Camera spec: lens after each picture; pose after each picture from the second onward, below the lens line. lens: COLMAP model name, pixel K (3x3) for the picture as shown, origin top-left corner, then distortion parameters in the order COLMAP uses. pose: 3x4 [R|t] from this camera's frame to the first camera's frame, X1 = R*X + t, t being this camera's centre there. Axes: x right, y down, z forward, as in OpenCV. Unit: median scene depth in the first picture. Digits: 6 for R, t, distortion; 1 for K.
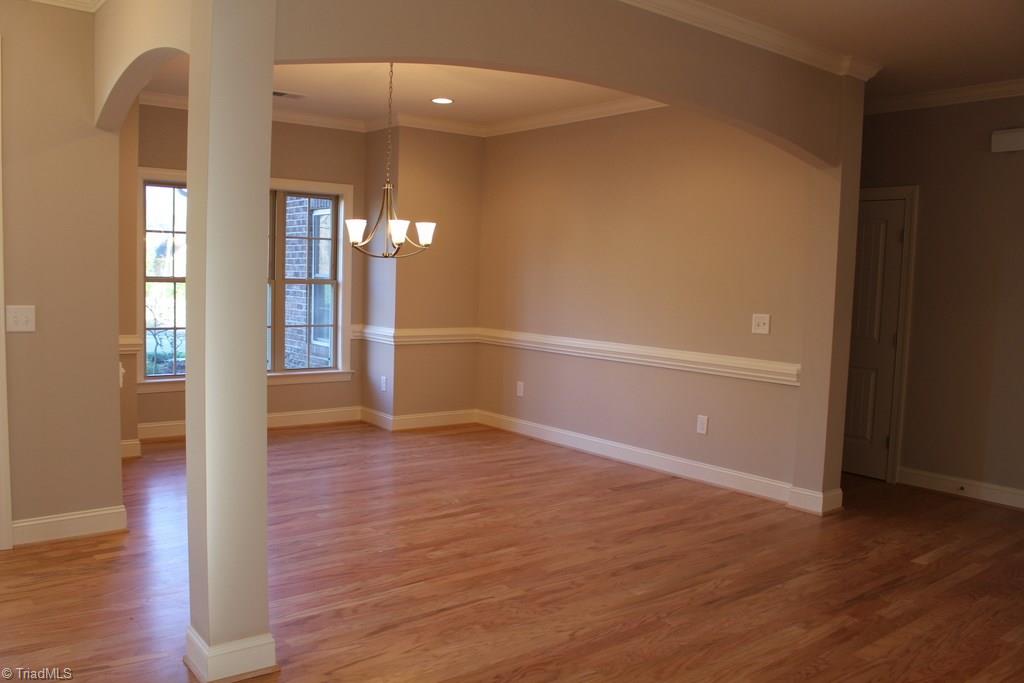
lens RADIAL K [[853.3, 0, 505.1], [0, 853.3, 338.7], [0, 0, 1]] dist [-0.145256, 0.108860]
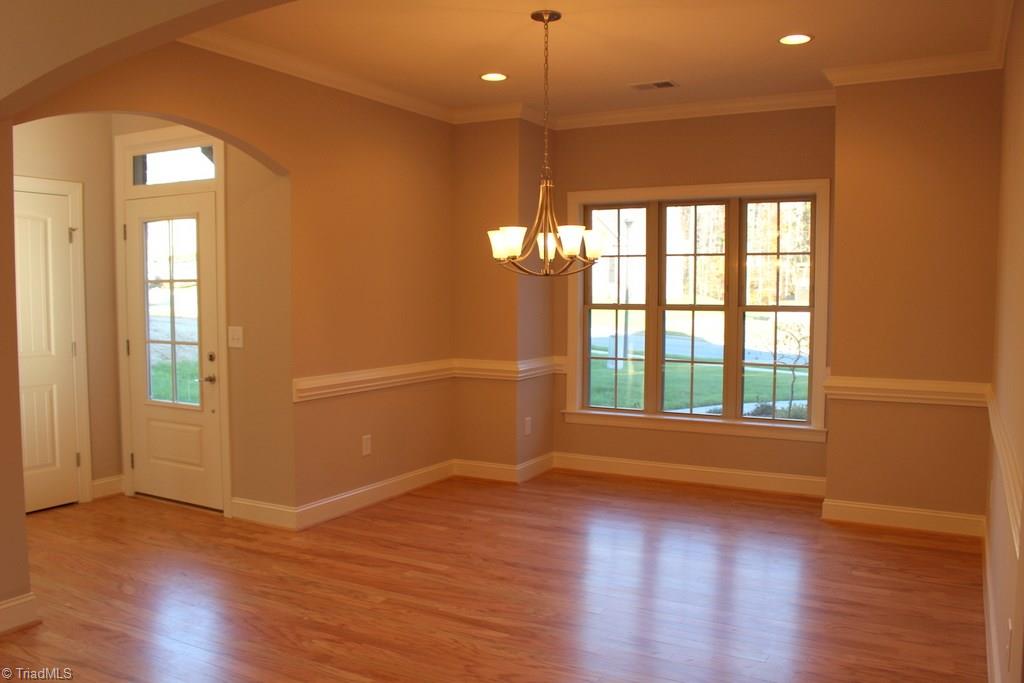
lens RADIAL K [[853.3, 0, 511.0], [0, 853.3, 346.9], [0, 0, 1]] dist [-0.145256, 0.108860]
pose [[0.369497, 0.036574, -0.928512, 0.615984], [-0.061000, 0.998024, 0.015038, -0.044616], [0.927228, 0.051083, 0.370998, 0.741925]]
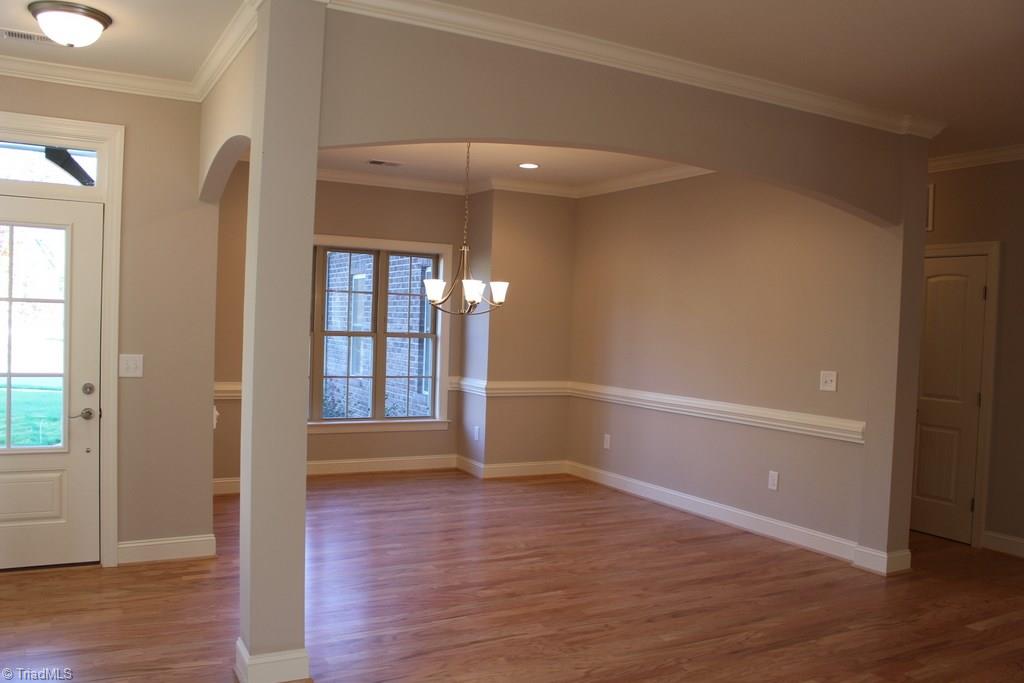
lens RADIAL K [[853.3, 0, 505.2], [0, 853.3, 339.1], [0, 0, 1]] dist [-0.145256, 0.108860]
pose [[0.986096, 0.007610, -0.166003, 0.099817], [-0.017782, 0.998048, -0.059875, -0.001053], [0.165223, 0.061994, 0.984306, -0.054070]]
